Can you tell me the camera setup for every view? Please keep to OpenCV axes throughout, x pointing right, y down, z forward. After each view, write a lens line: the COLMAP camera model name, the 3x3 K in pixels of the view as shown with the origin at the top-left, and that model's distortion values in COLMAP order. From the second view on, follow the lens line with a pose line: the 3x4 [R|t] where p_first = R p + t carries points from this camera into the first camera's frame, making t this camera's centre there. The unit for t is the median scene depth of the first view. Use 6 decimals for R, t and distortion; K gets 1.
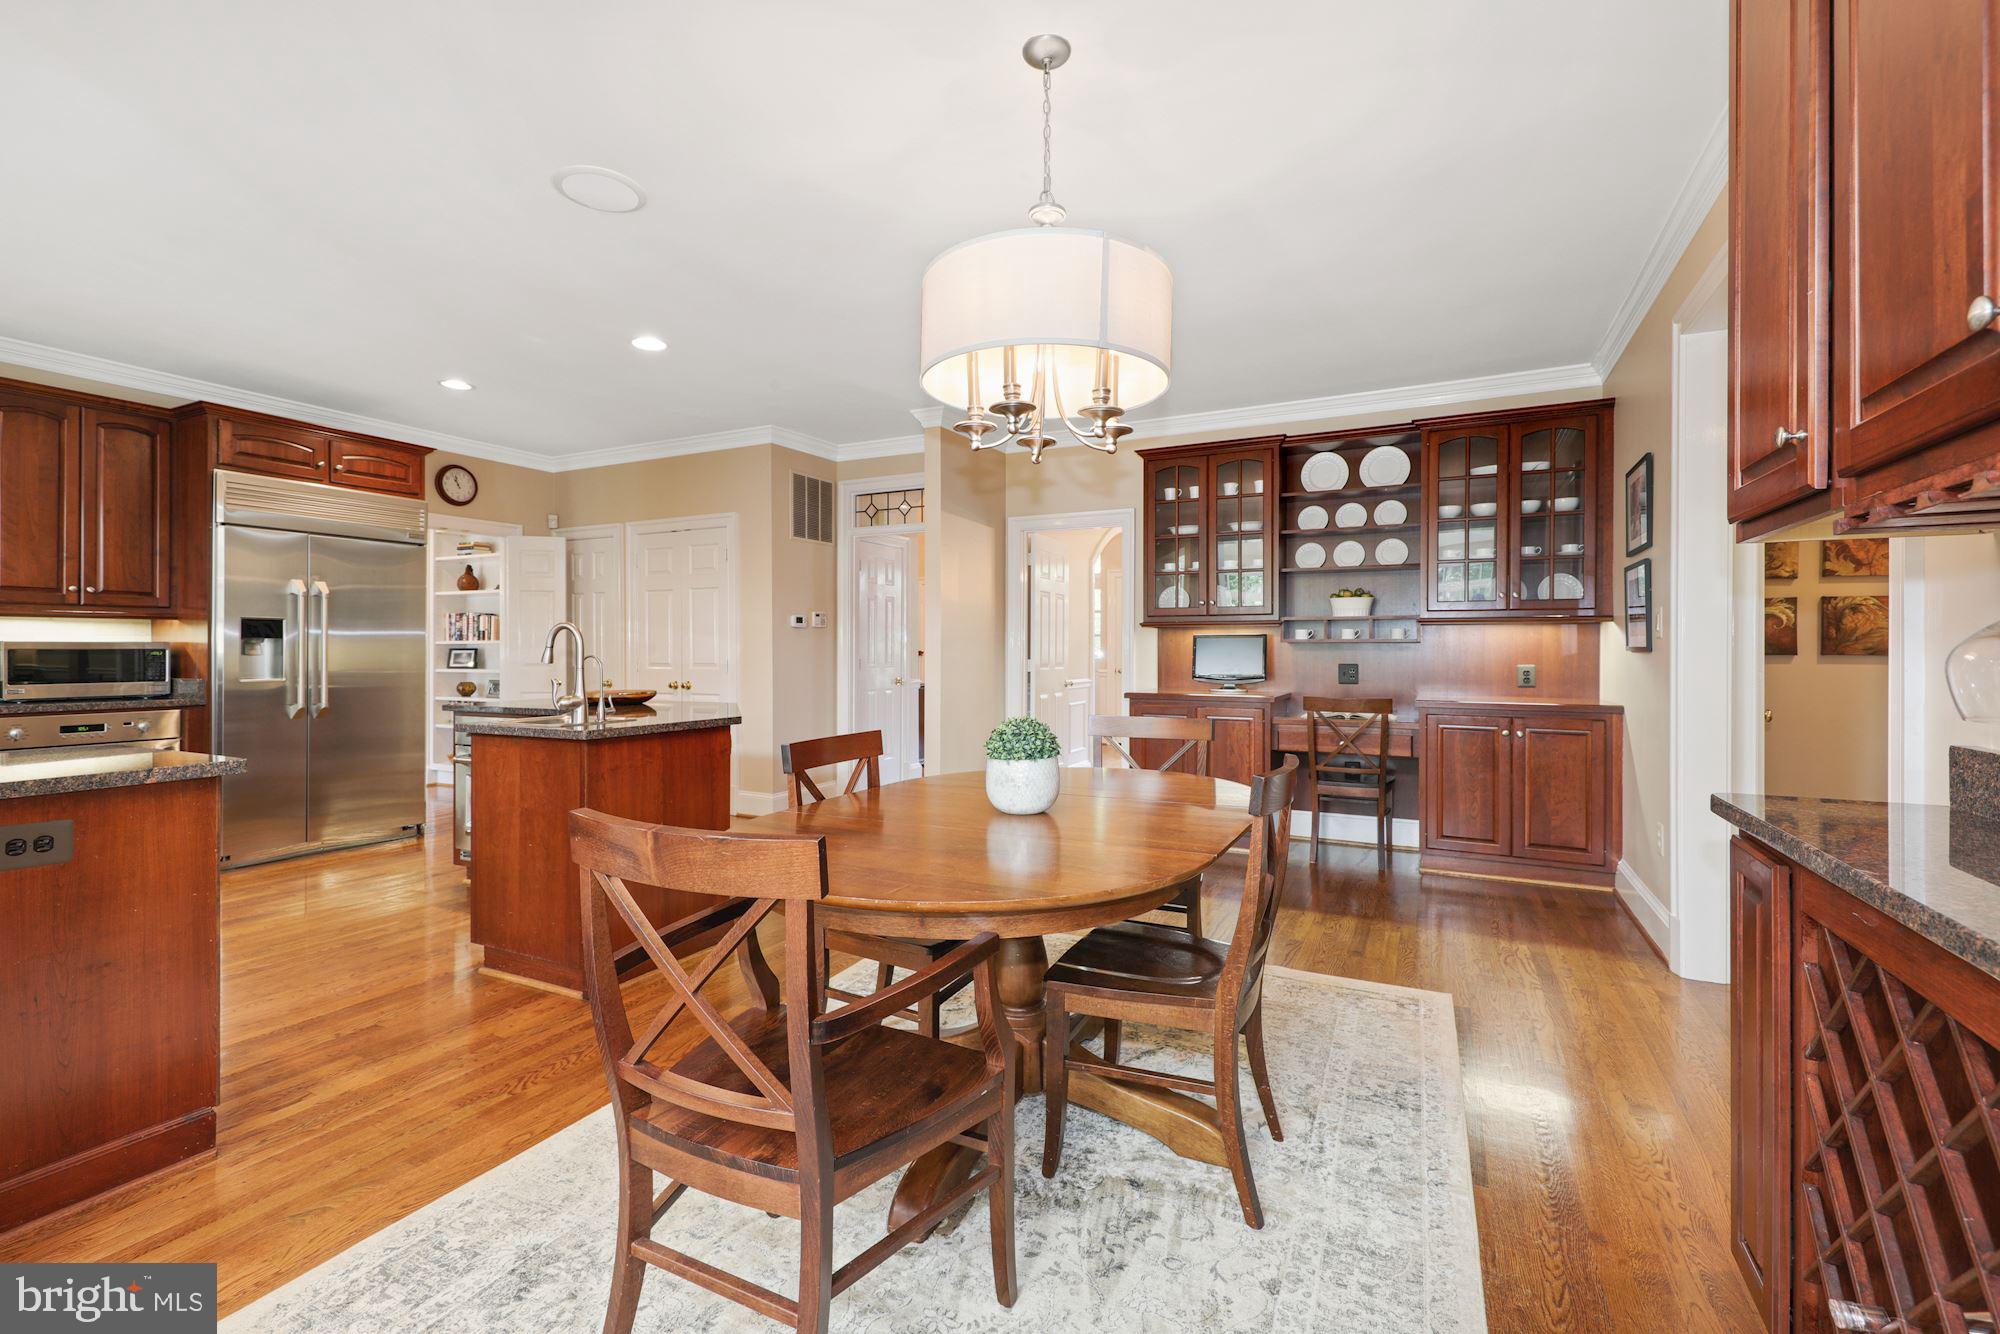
lens RADIAL K [[867.1, 0, 1005.0], [0, 867.1, 654.0], [0, 0, 1]] dist [0.002359, -0.001406]
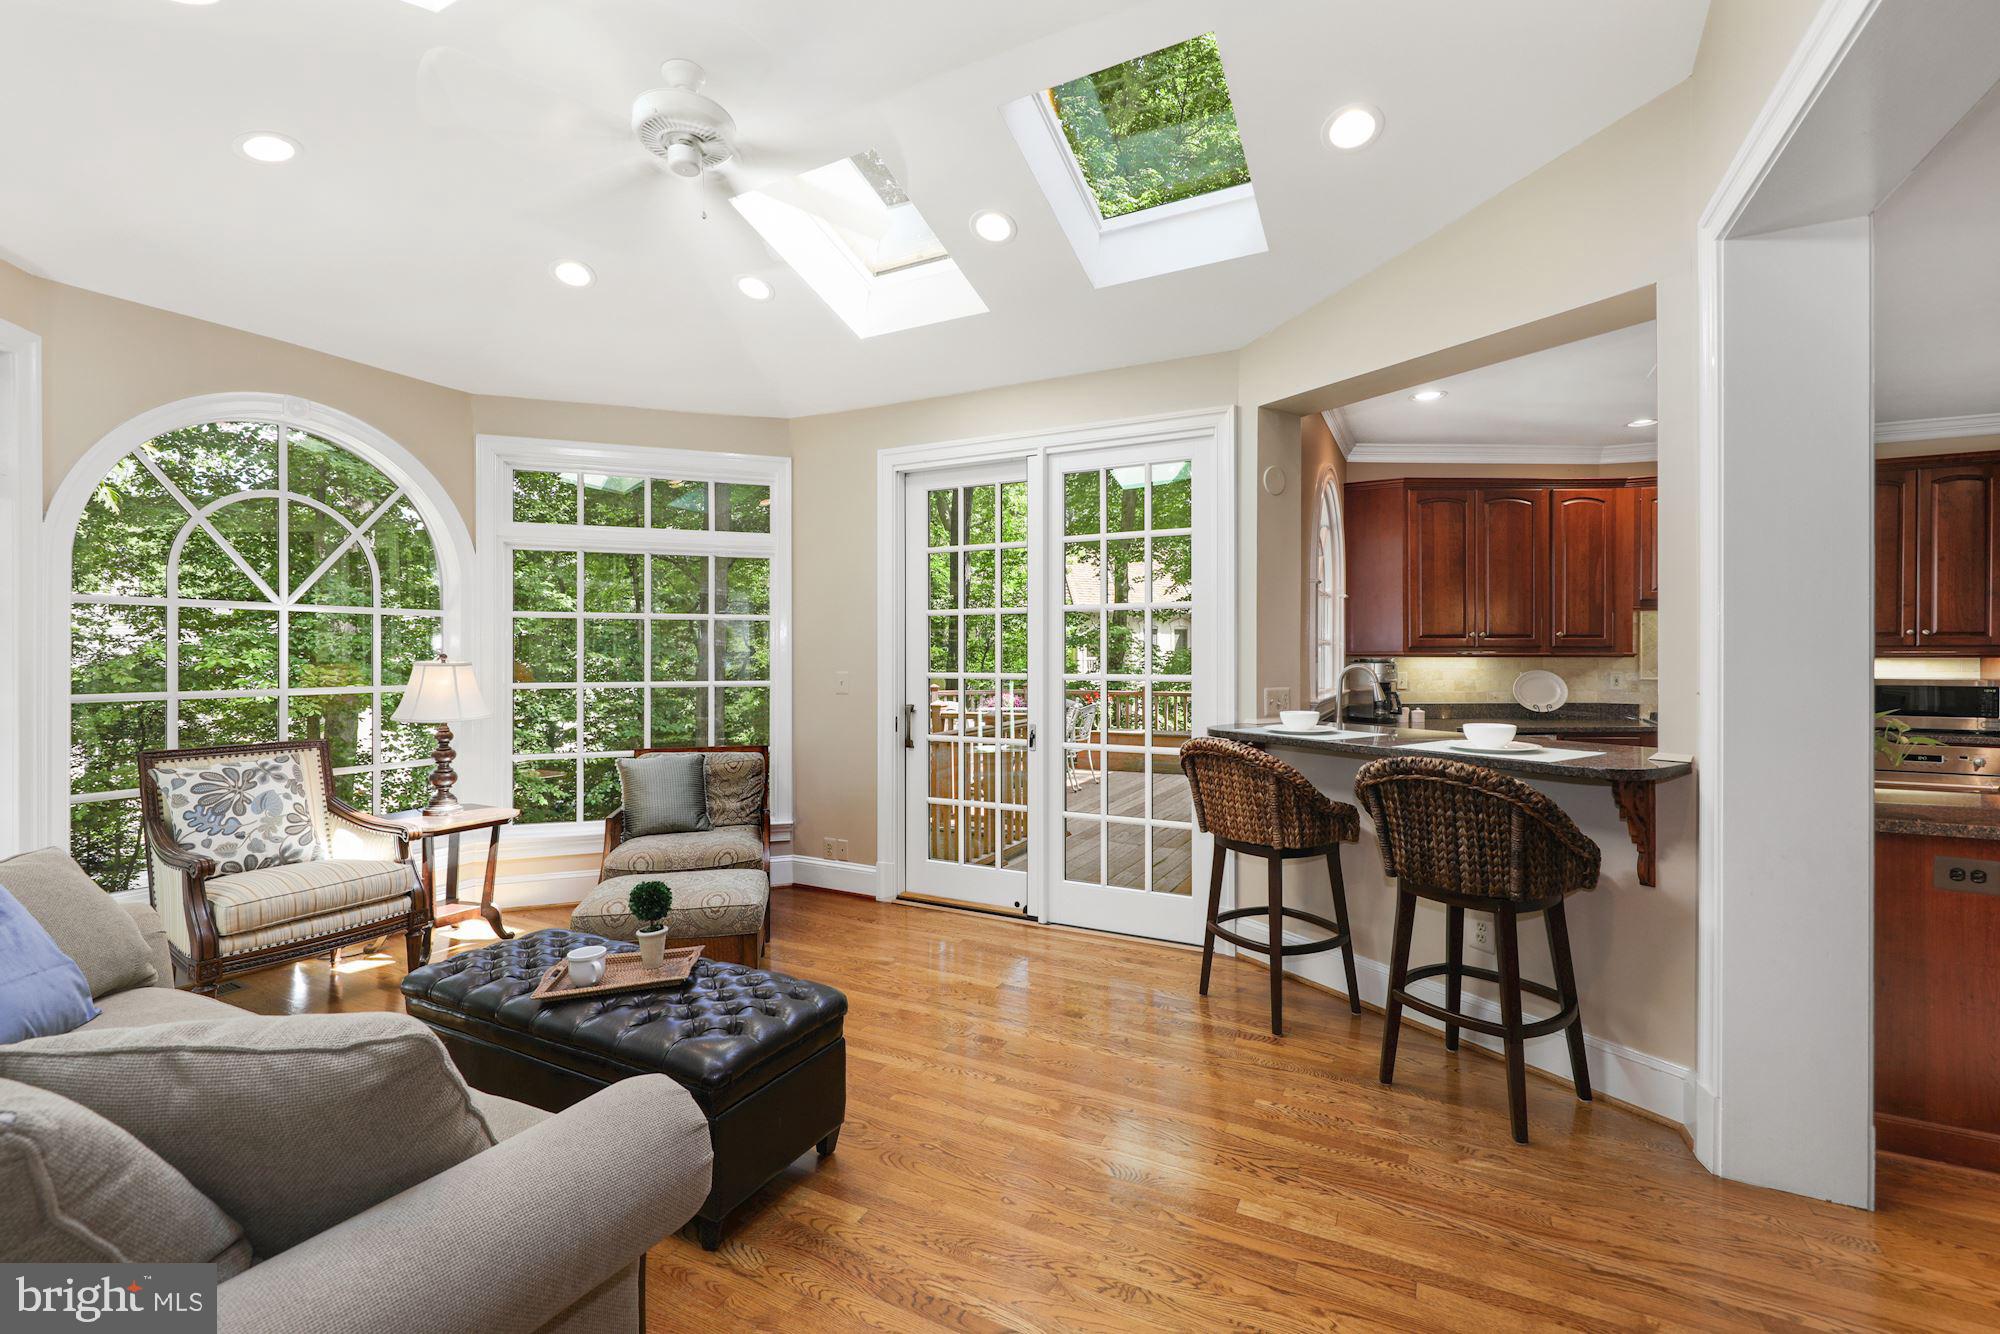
lens RADIAL K [[855.5, 0, 990.7], [0, 855.5, 656.0], [0, 0, 1]] dist [0.000596, -0.000132]
pose [[-0.028532, 0.003292, -0.999587, 0.070525], [-0.005439, 0.999979, 0.003448, -0.036453], [0.999578, 0.005535, -0.028514, -0.150054]]
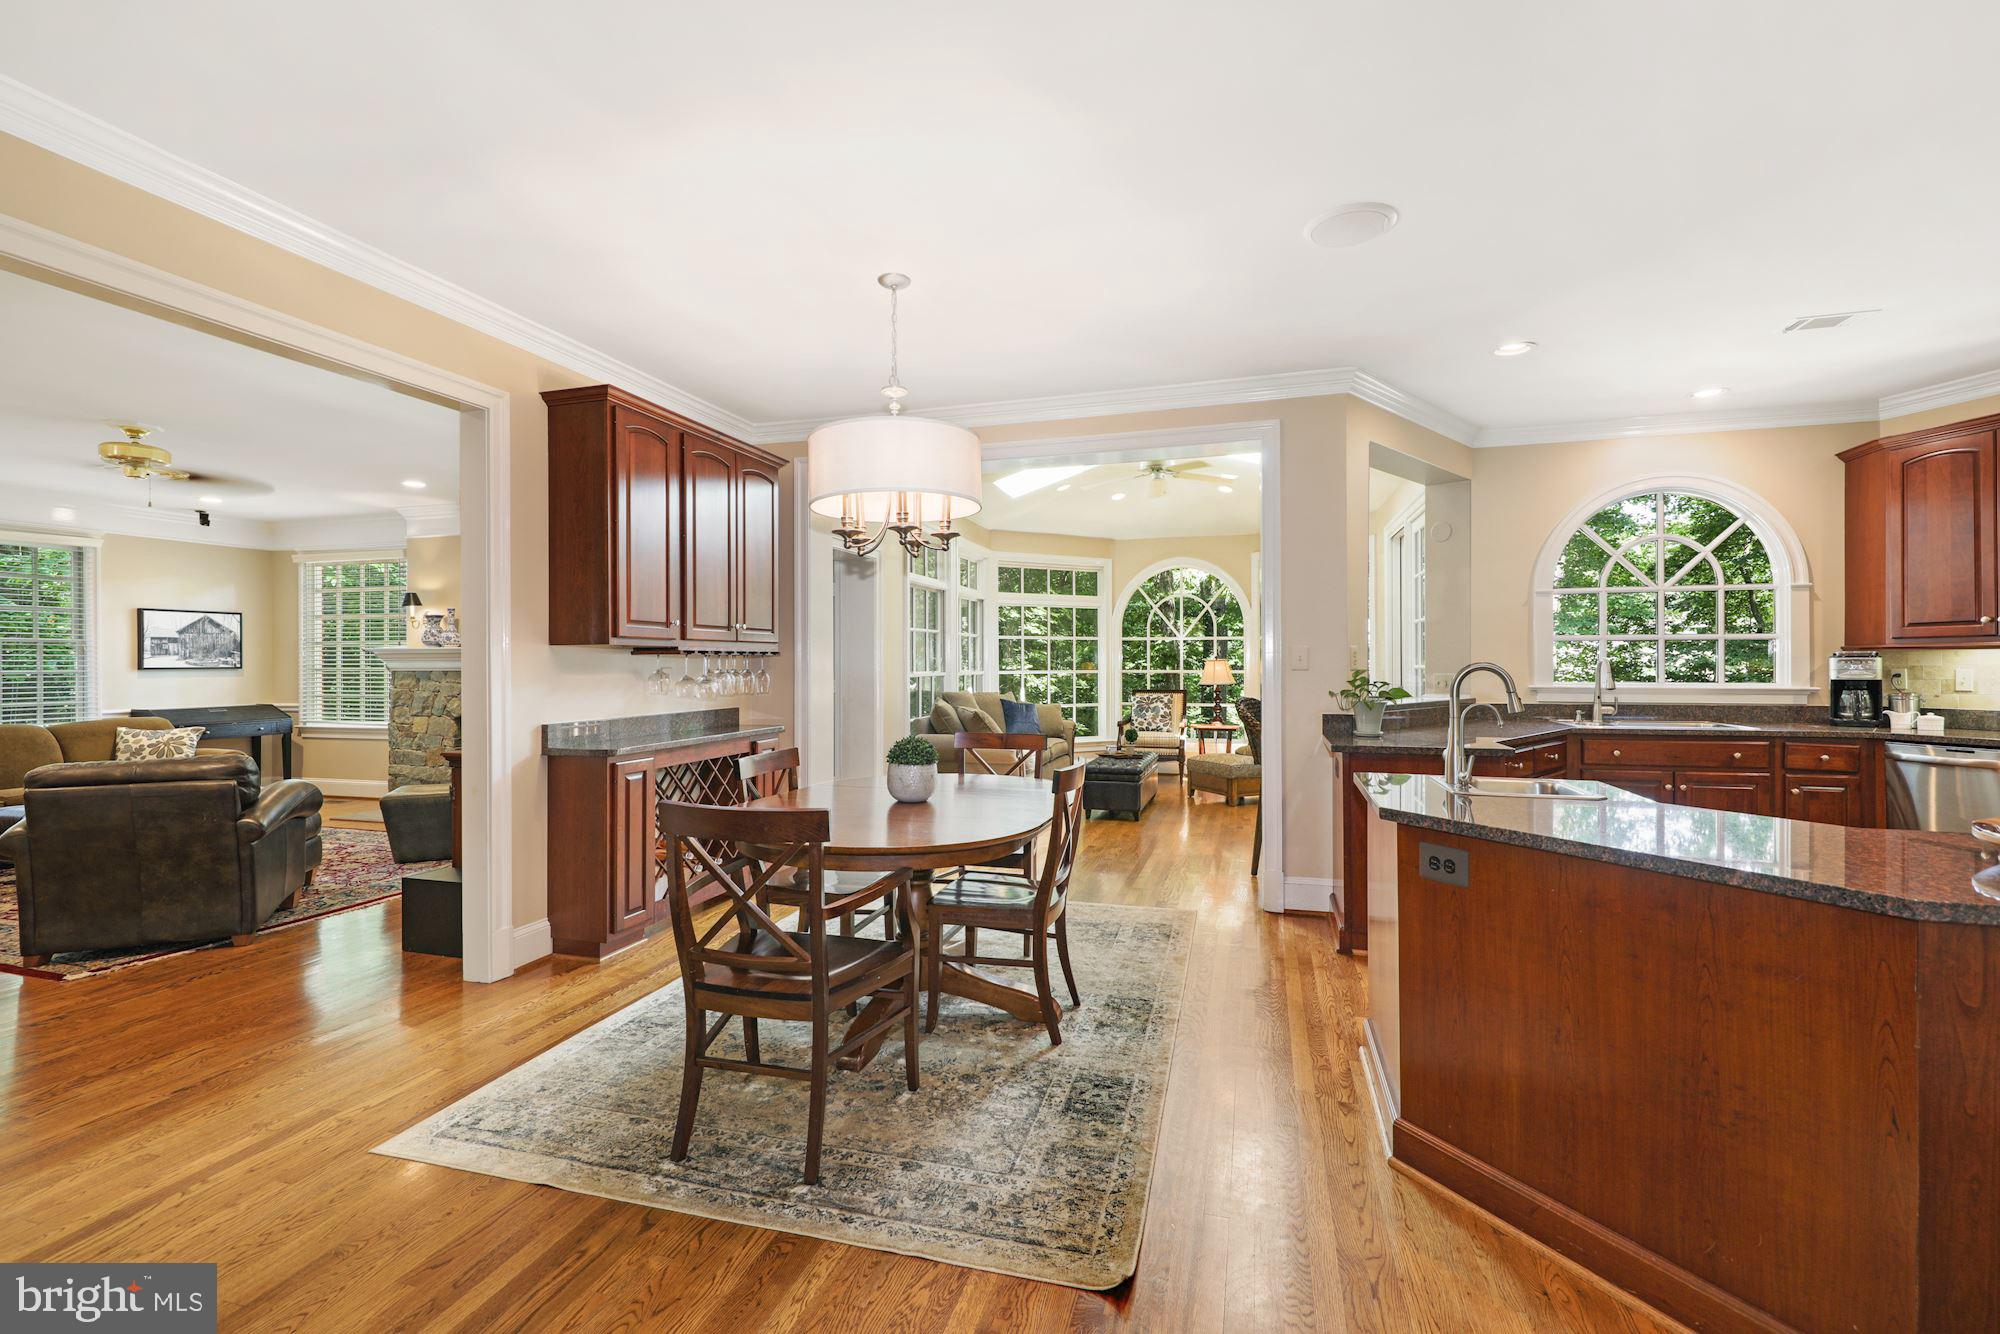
lens RADIAL K [[867.1, 0, 1006.6], [0, 867.1, 661.0], [0, 0, 1]] dist [0.002359, -0.001406]
pose [[-0.985901, 0.002586, -0.167308, 0.049028], [0.002093, 0.999993, 0.003126, -0.027650], [0.167315, 0.002732, -0.985900, 1.128151]]
